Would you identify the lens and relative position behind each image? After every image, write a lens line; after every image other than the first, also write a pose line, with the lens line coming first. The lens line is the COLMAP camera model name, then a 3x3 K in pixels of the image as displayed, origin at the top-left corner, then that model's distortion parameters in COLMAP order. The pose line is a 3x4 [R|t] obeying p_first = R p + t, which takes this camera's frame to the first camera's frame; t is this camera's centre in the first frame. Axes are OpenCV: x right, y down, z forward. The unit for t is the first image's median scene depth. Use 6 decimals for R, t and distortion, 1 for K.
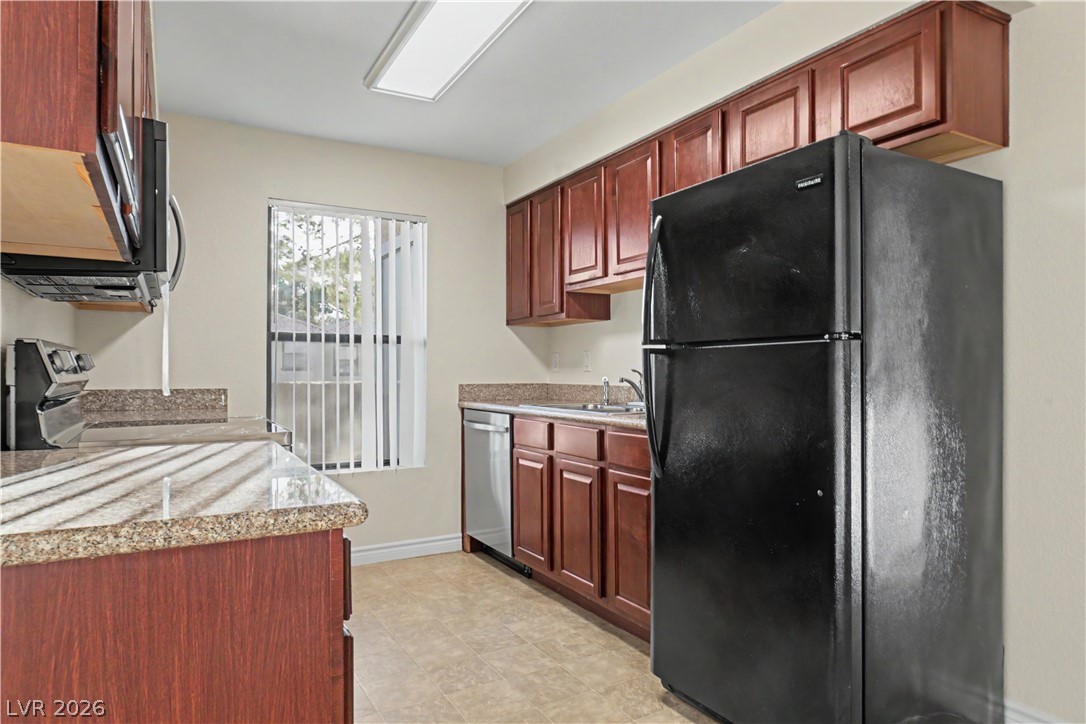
lens RADIAL K [[656.3, 0, 539.2], [0, 656.3, 371.6], [0, 0, 1]] dist [-0.019772, 0.010368]
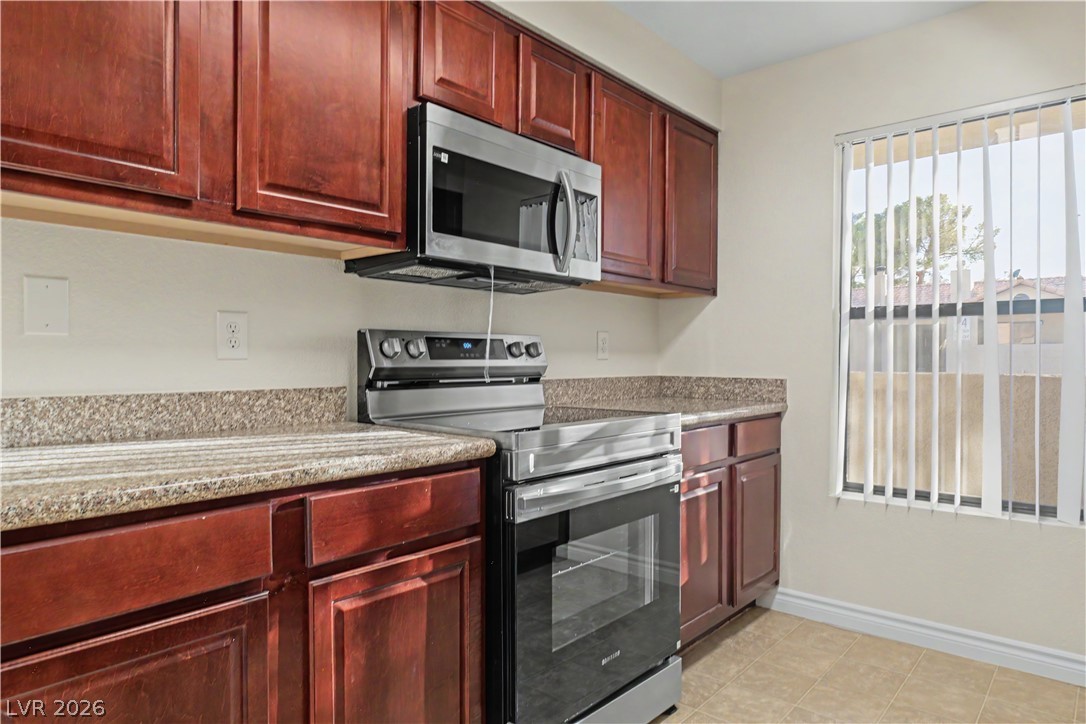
lens RADIAL K [[656.3, 0, 550.0], [0, 656.3, 358.5], [0, 0, 1]] dist [-0.019772, 0.010368]
pose [[0.341601, 0.001841, -0.939843, 0.231554], [-0.005236, 0.999986, 0.000056, 0.001118], [0.939831, 0.004902, 0.341606, 0.466003]]
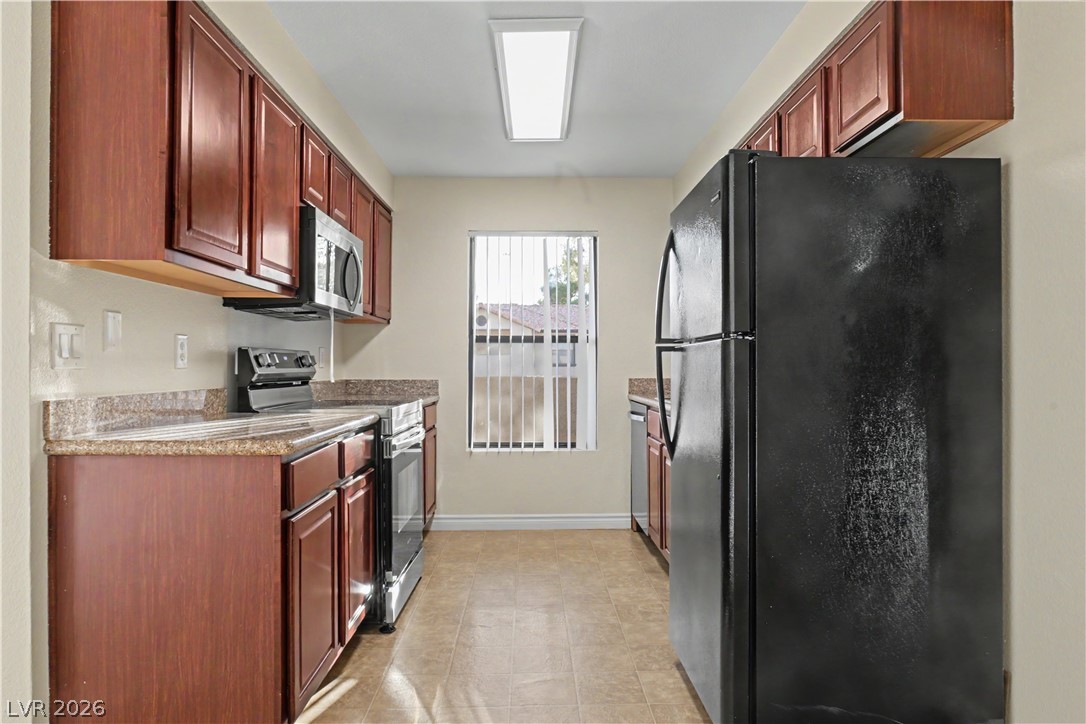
lens RADIAL K [[656.3, 0, 538.0], [0, 656.3, 357.0], [0, 0, 1]] dist [-0.019772, 0.010368]
pose [[0.877681, -0.005599, -0.479212, 0.359131], [-0.002339, 0.999870, -0.015966, 0.000689], [0.479239, 0.015134, 0.877554, -0.065236]]
